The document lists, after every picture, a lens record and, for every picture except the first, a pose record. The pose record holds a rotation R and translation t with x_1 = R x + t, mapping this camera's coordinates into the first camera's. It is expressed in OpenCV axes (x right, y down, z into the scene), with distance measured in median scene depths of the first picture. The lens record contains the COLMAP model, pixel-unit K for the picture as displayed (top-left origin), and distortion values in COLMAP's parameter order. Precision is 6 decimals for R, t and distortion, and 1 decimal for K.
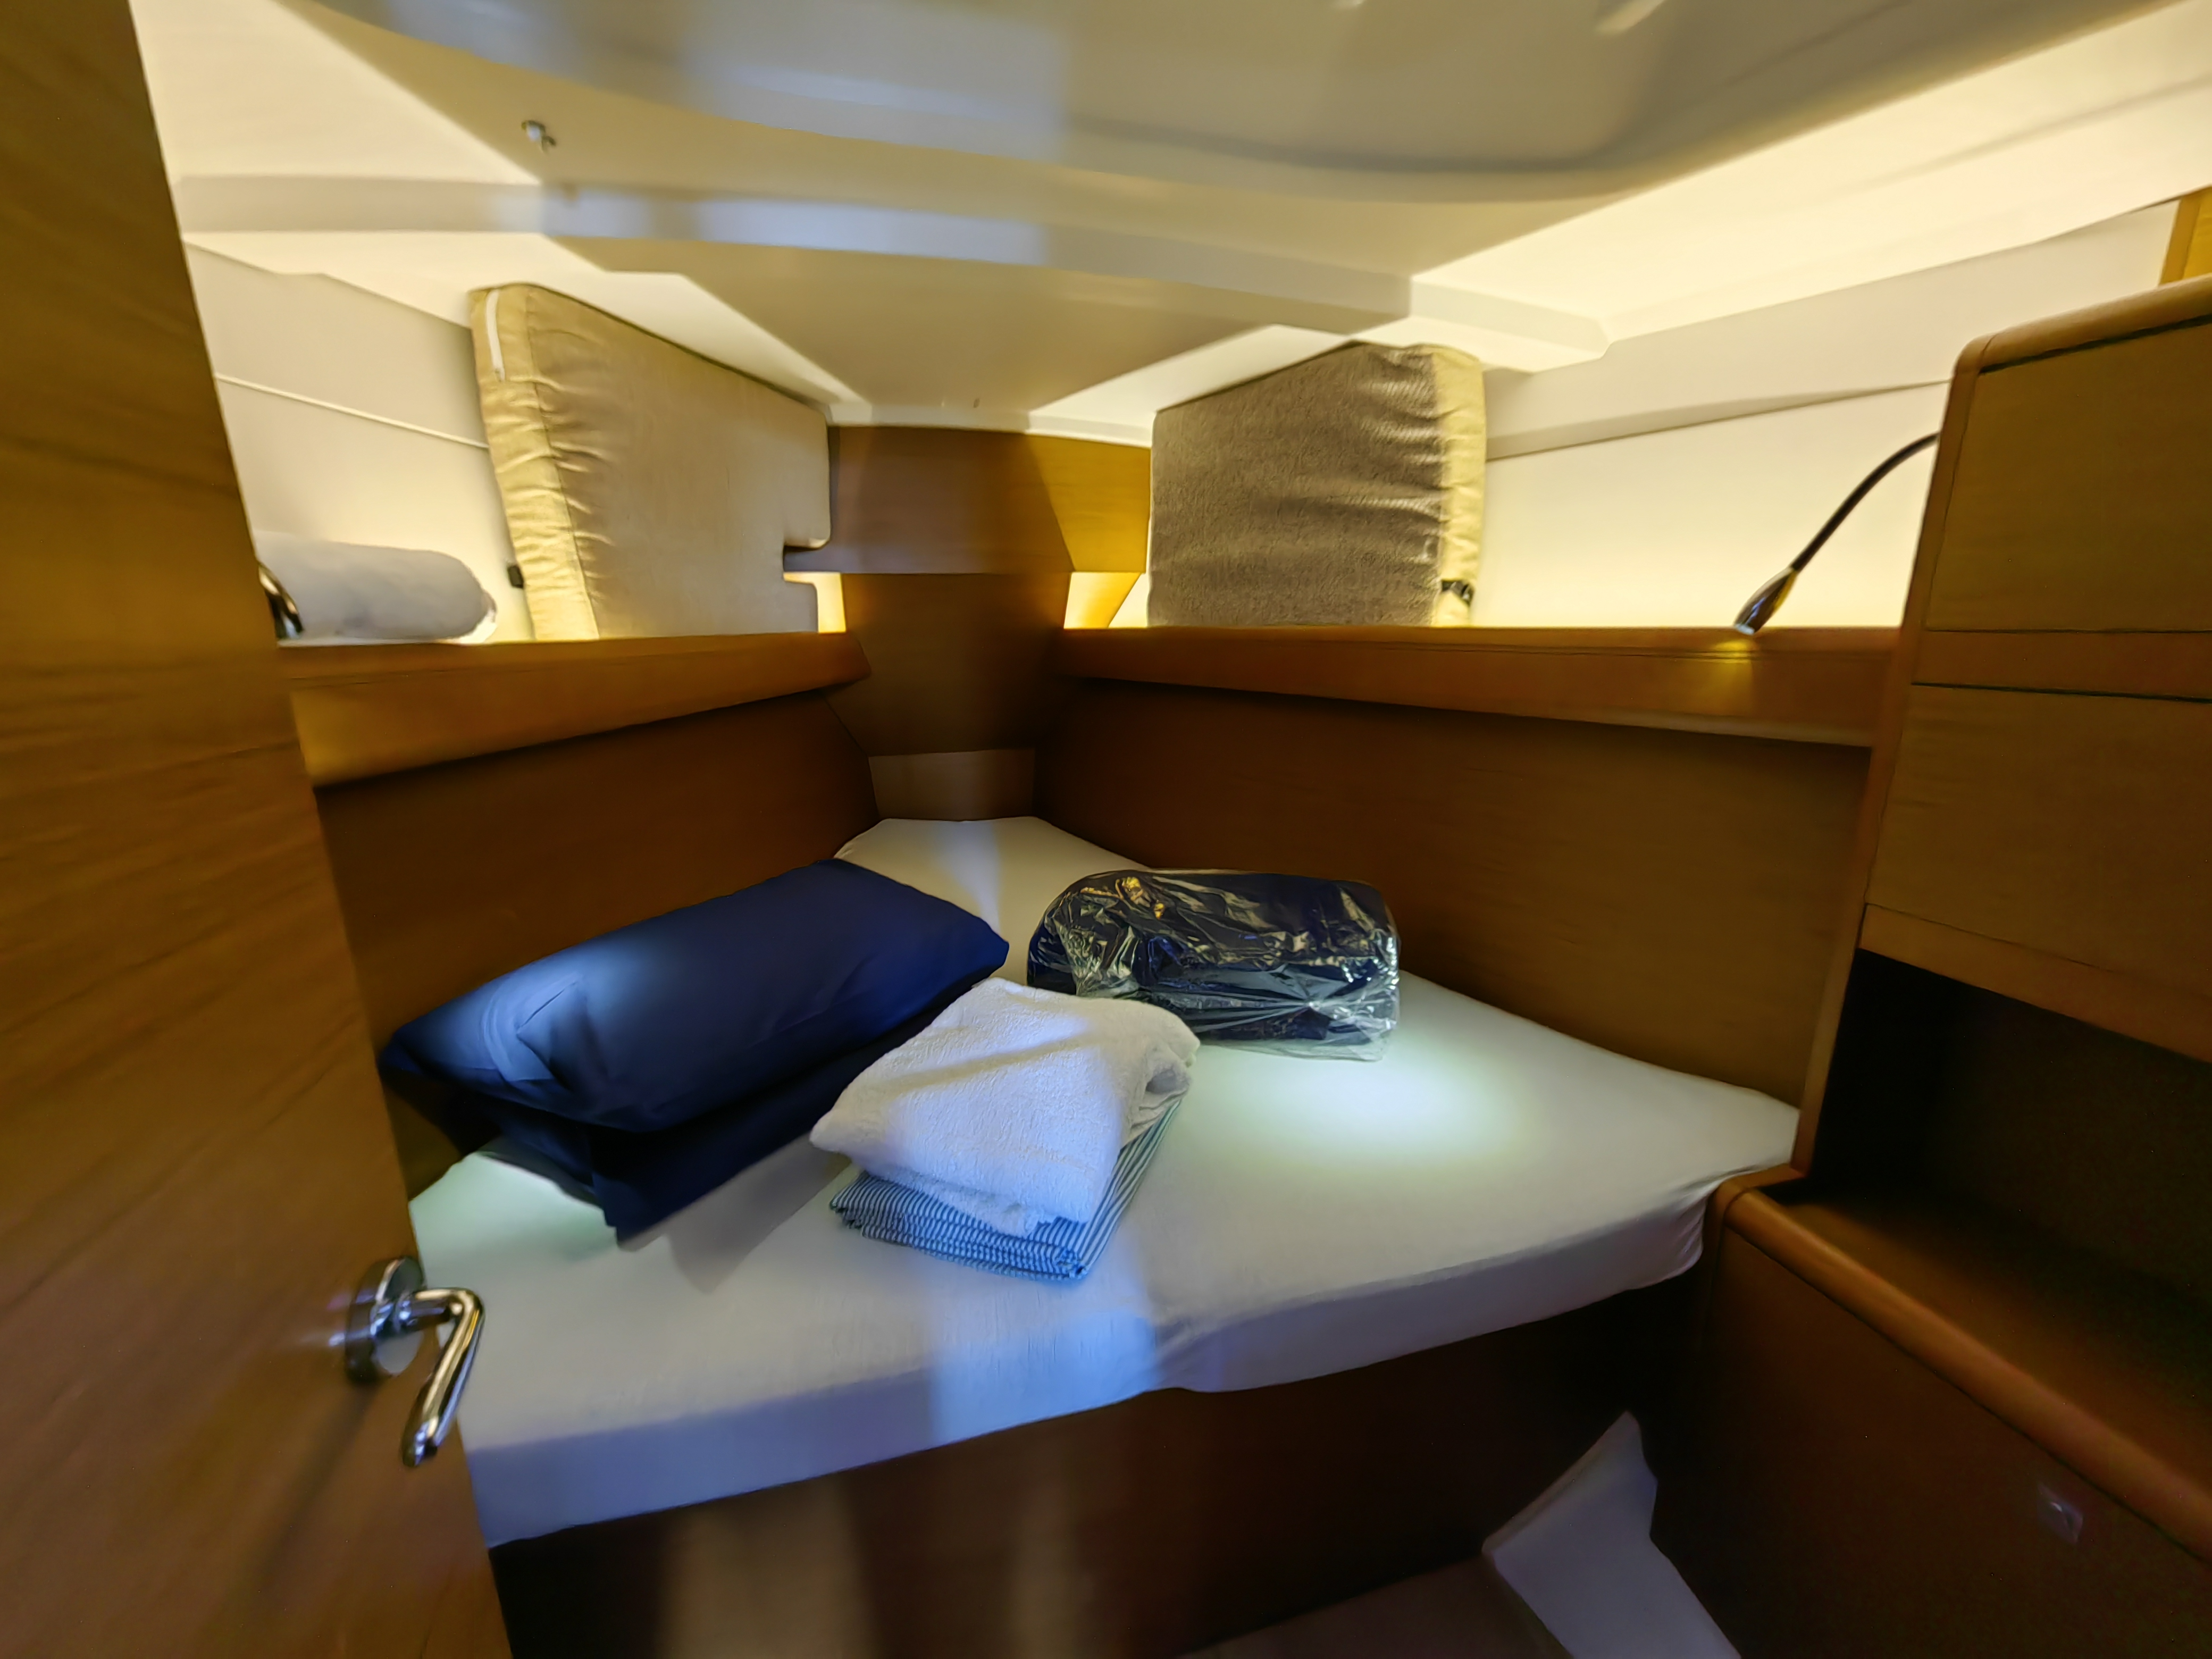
lens RADIAL K [[853.0, 0, 1106.0], [0, 853.0, 829.5], [0, 0, 1]] dist [0.013113, -0.000447]
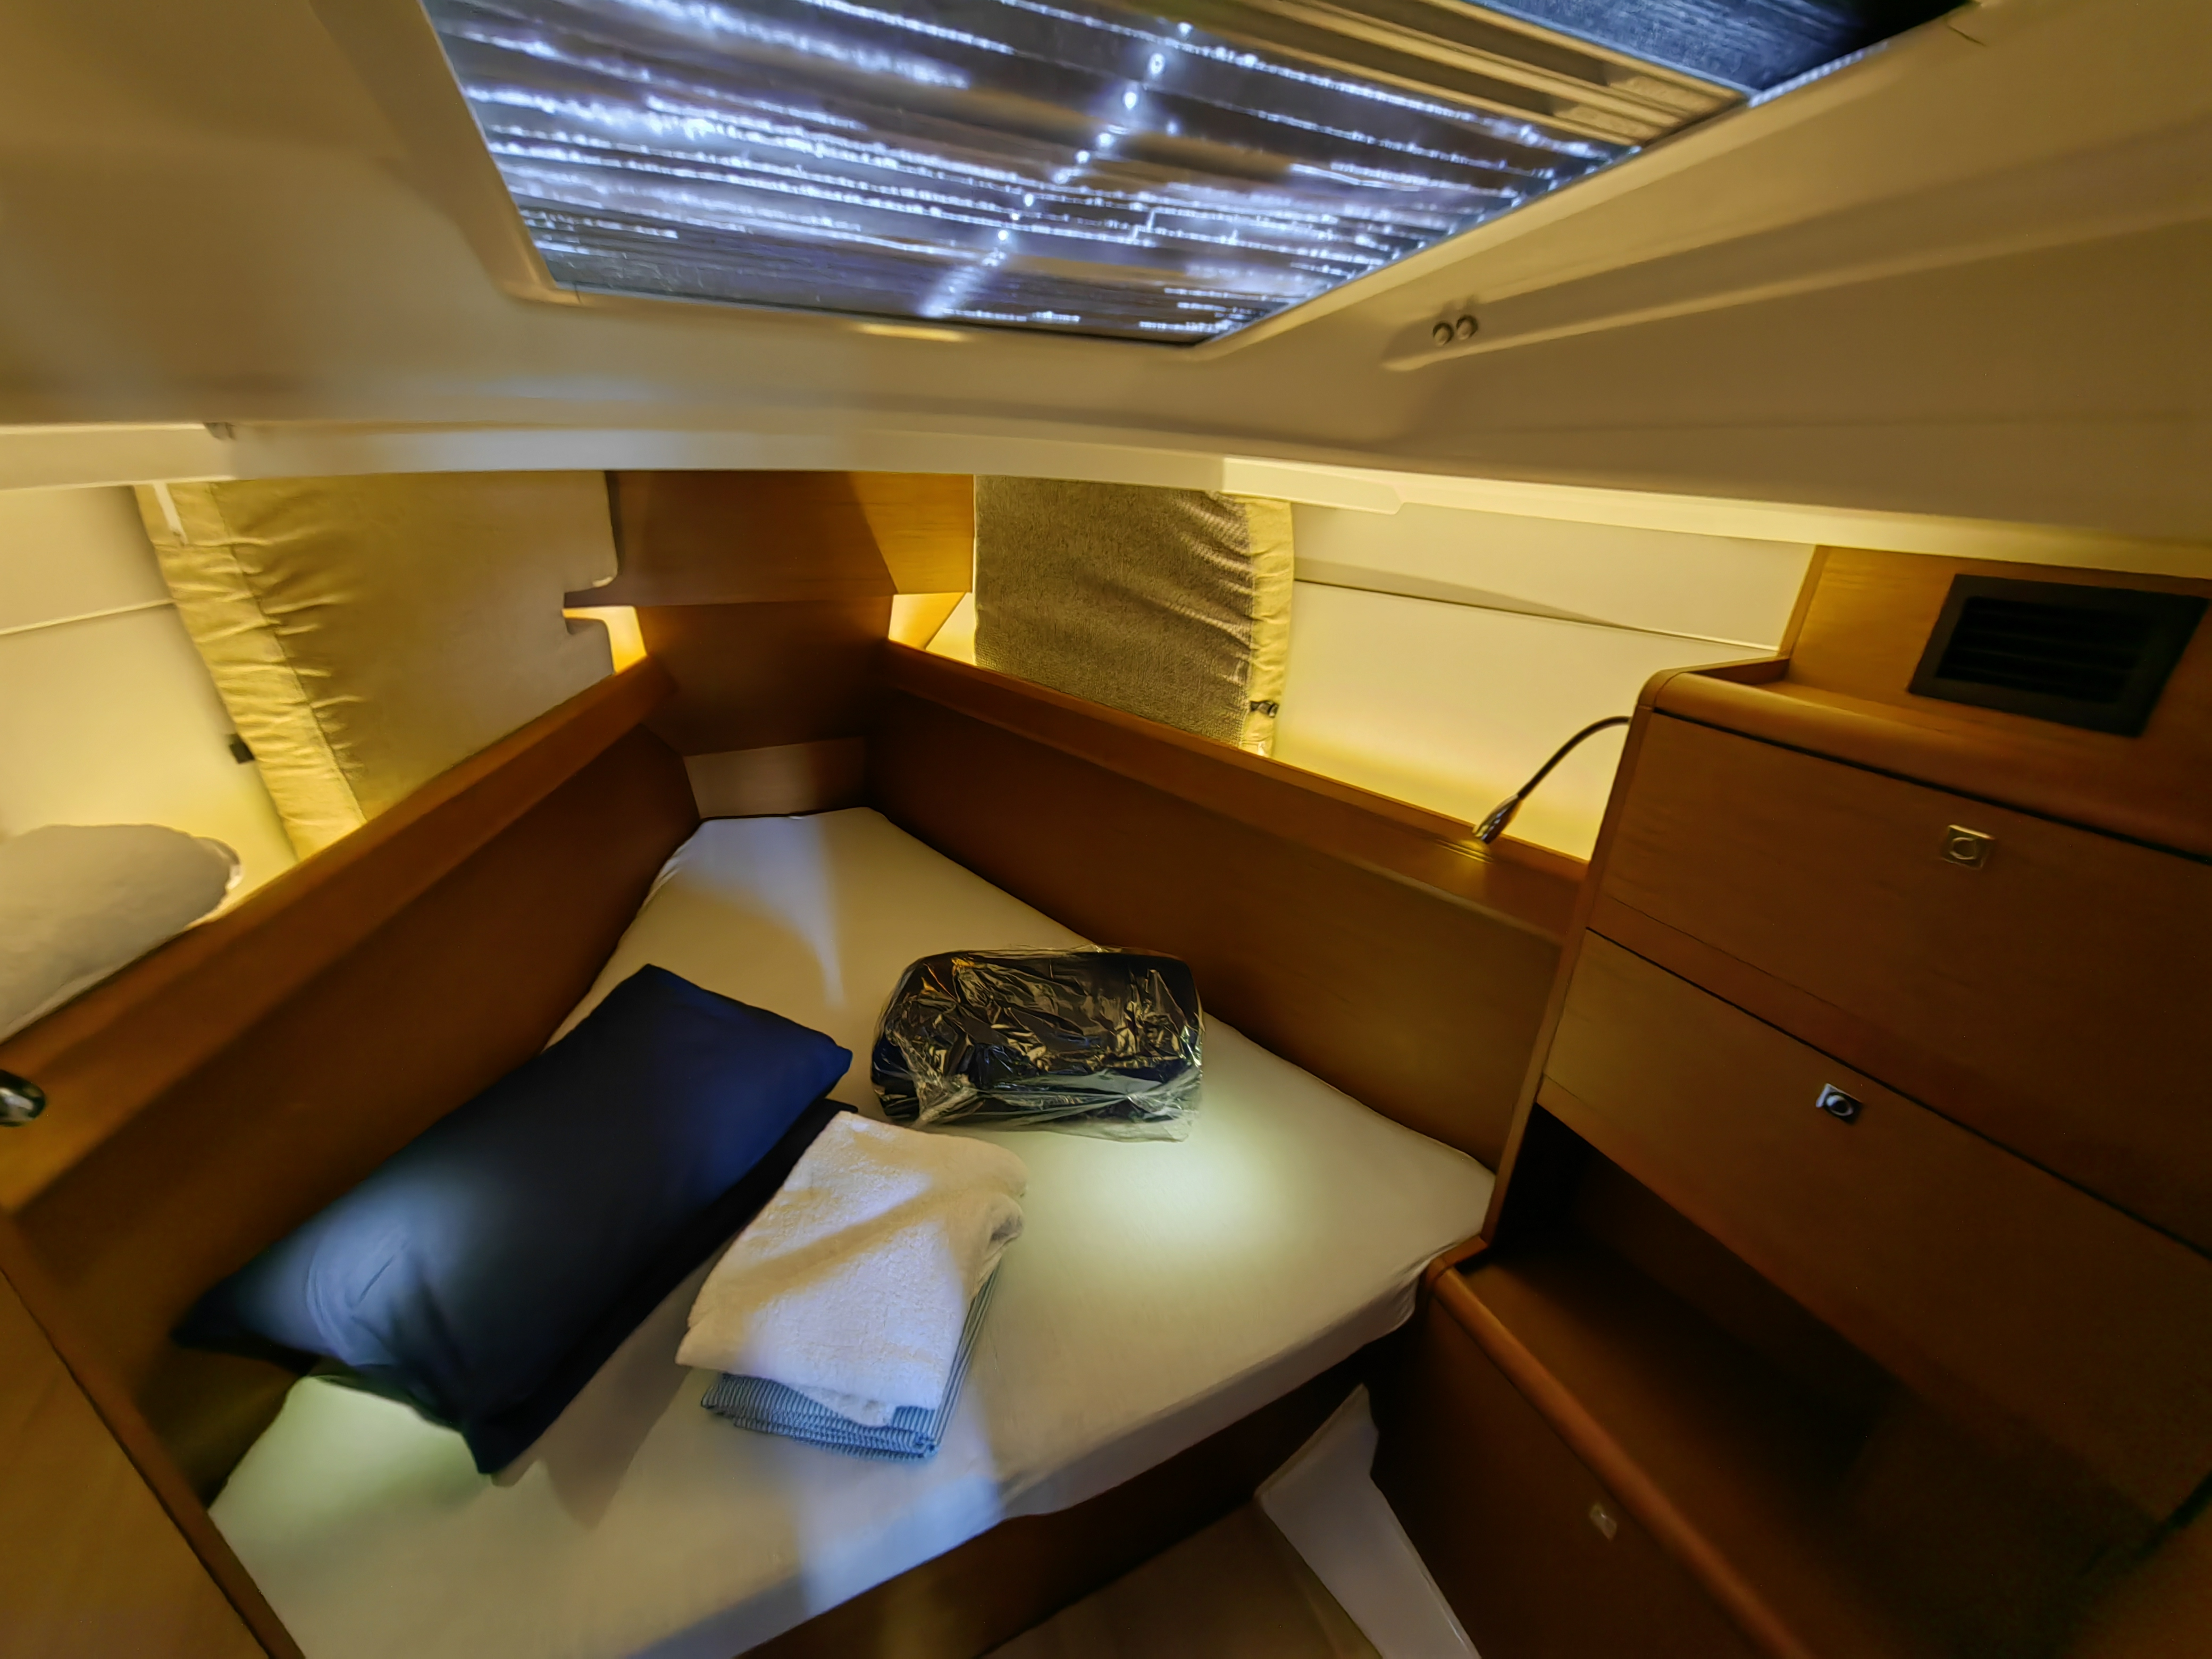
lens RADIAL K [[853.0, 0, 1106.0], [0, 853.0, 829.5], [0, 0, 1]] dist [0.013113, -0.000447]
pose [[0.981694, -0.036035, 0.187026, 0.009838], [0.000815, 0.982725, 0.185068, -0.380215], [-0.190464, -0.181527, 0.964765, -0.031525]]
